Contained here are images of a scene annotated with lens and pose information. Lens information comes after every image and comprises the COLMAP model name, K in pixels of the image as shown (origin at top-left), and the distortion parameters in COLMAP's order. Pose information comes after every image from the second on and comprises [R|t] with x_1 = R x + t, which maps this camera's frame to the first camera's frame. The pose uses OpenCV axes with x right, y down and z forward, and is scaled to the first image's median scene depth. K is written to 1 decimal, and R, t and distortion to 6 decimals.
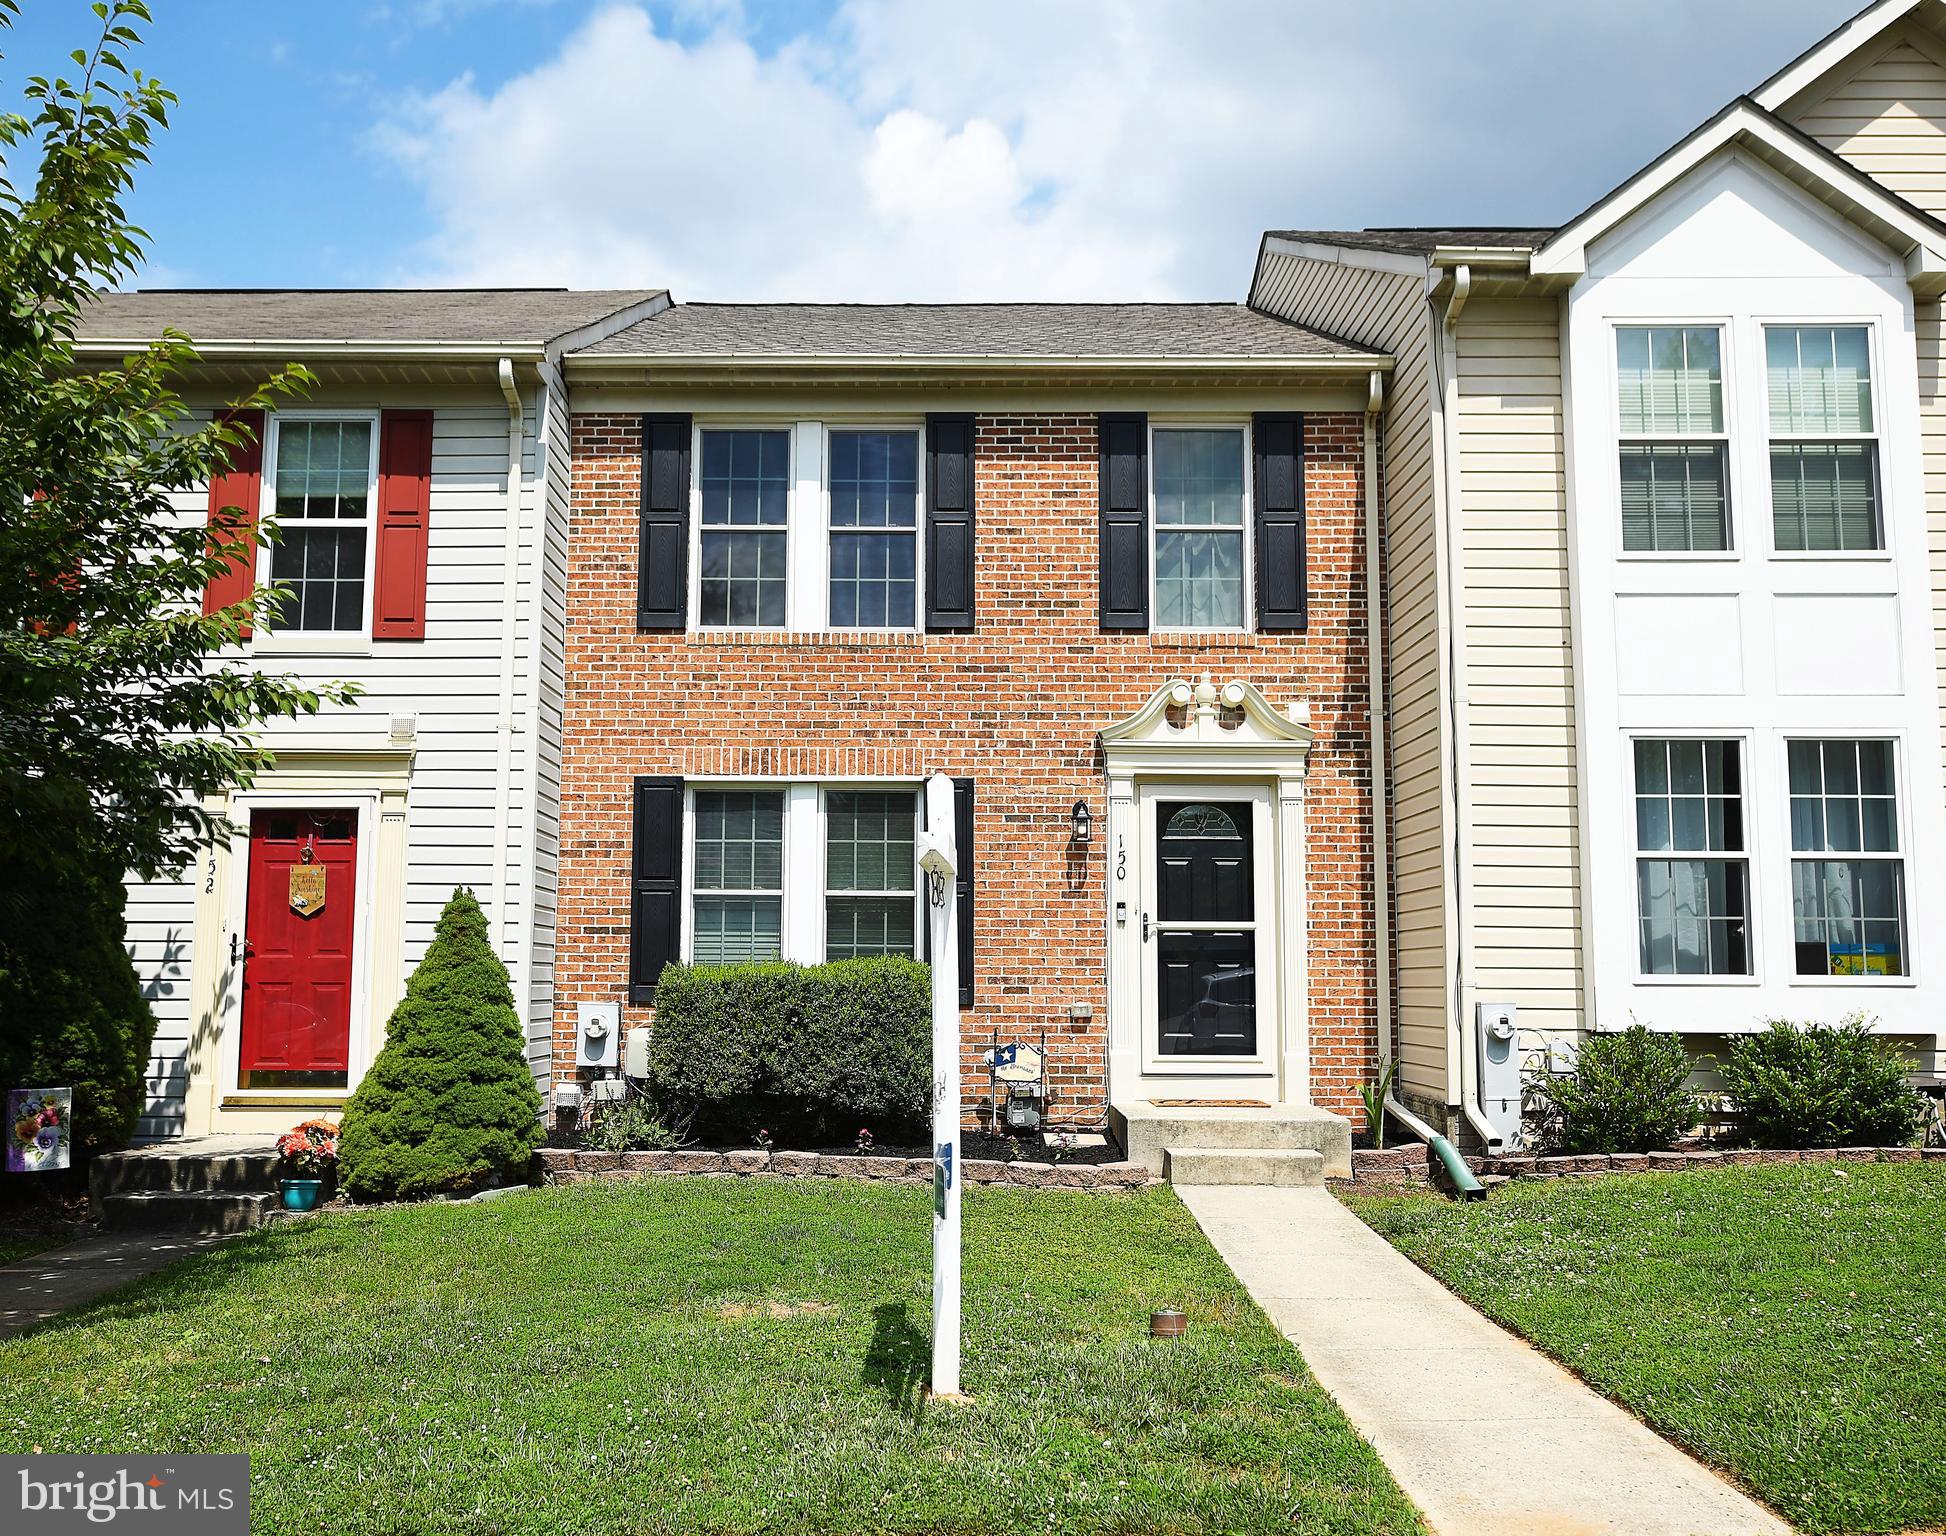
lens RADIAL K [[1620.5, 0, 963.5], [0, 1620.5, 819.3], [0, 0, 1]] dist [0.012473, -0.005050]
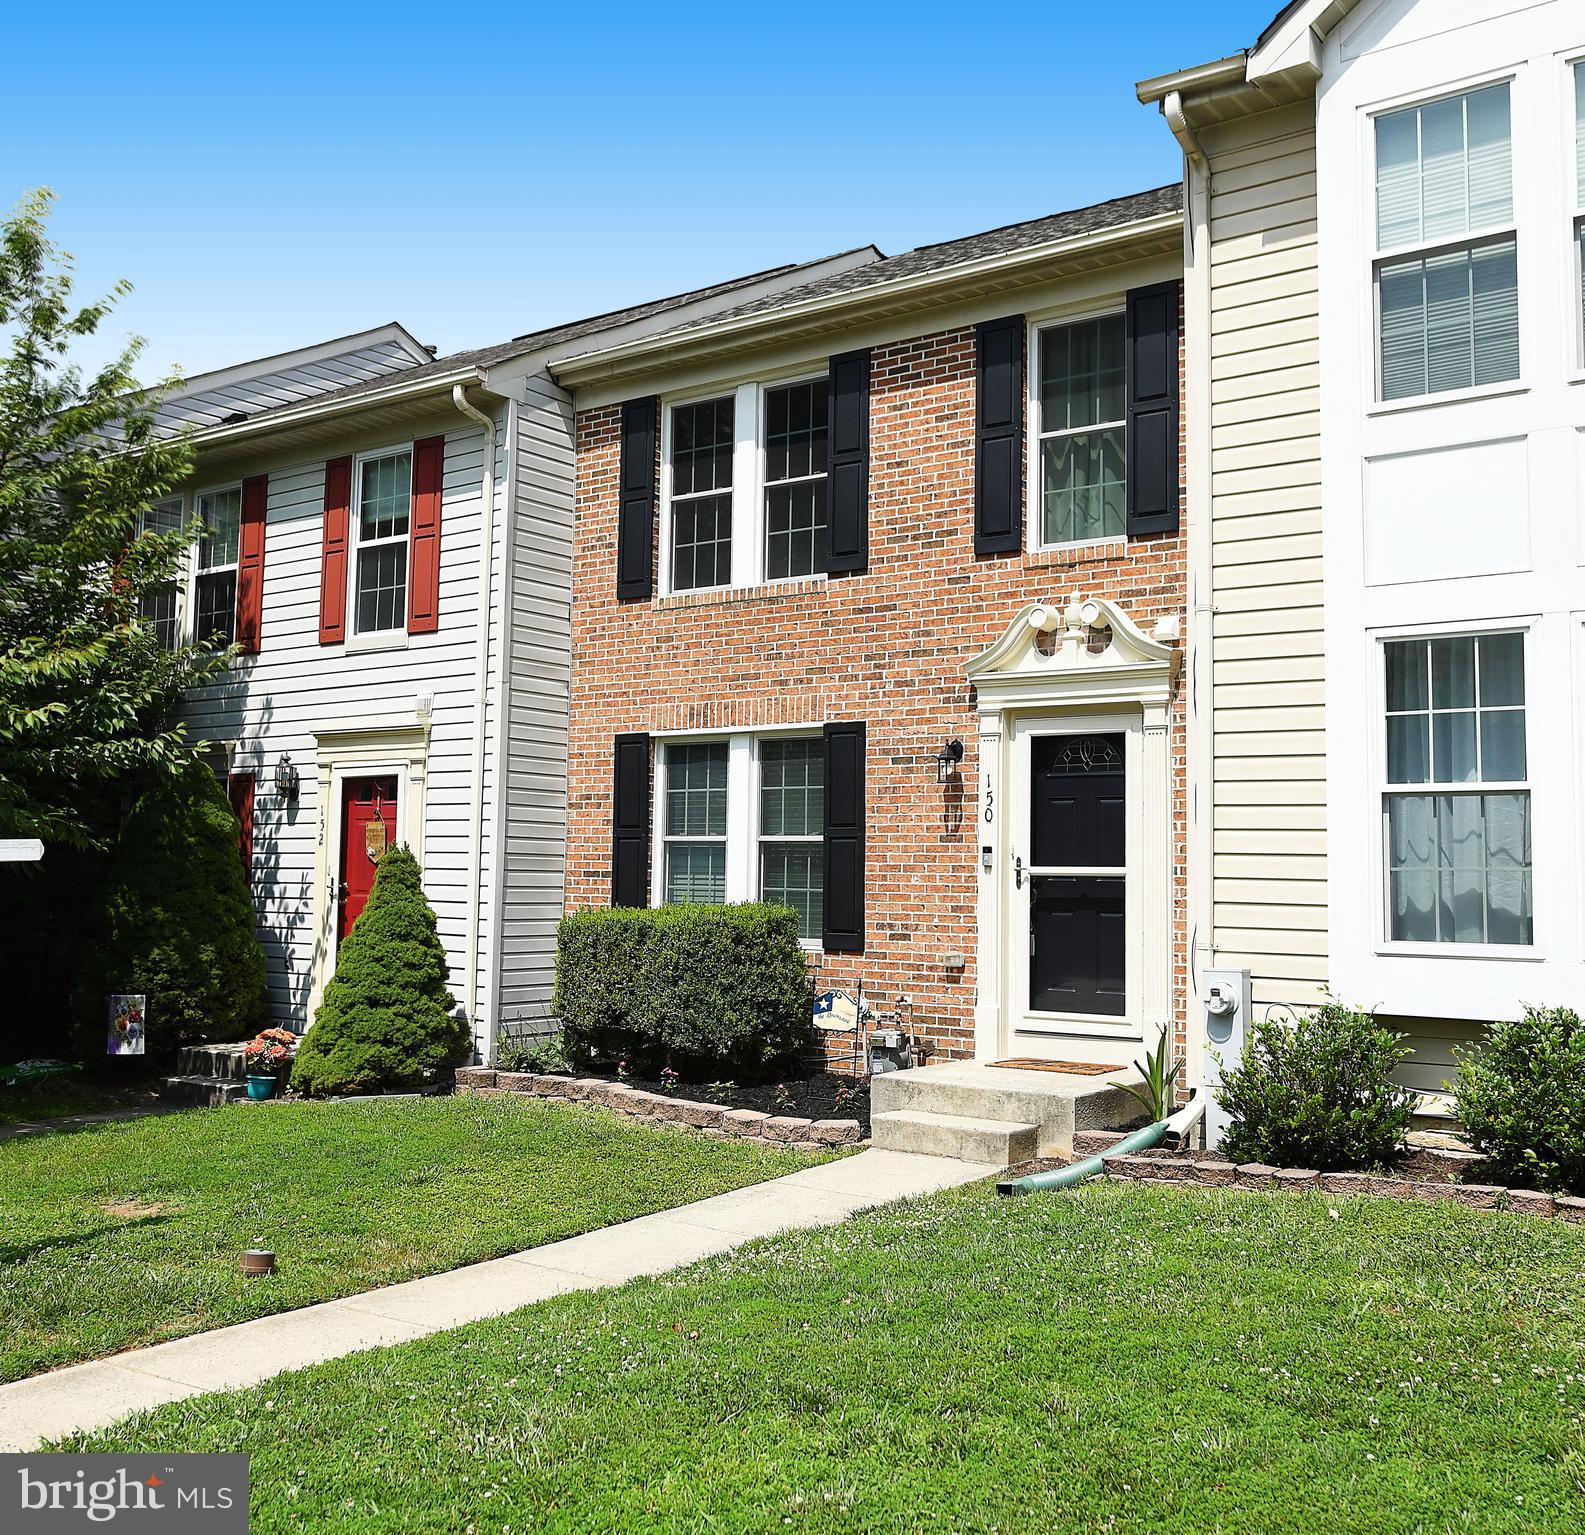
lens RADIAL K [[1637.7, 0, 793.0], [0, 1637.7, 764.1], [0, 0, 1]] dist [0.021337, 0.000000]
pose [[0.815935, -0.035794, -0.577035, 0.553036], [0.048739, 0.998787, 0.006961, -0.008487], [0.576086, -0.033804, 0.816690, 0.159846]]
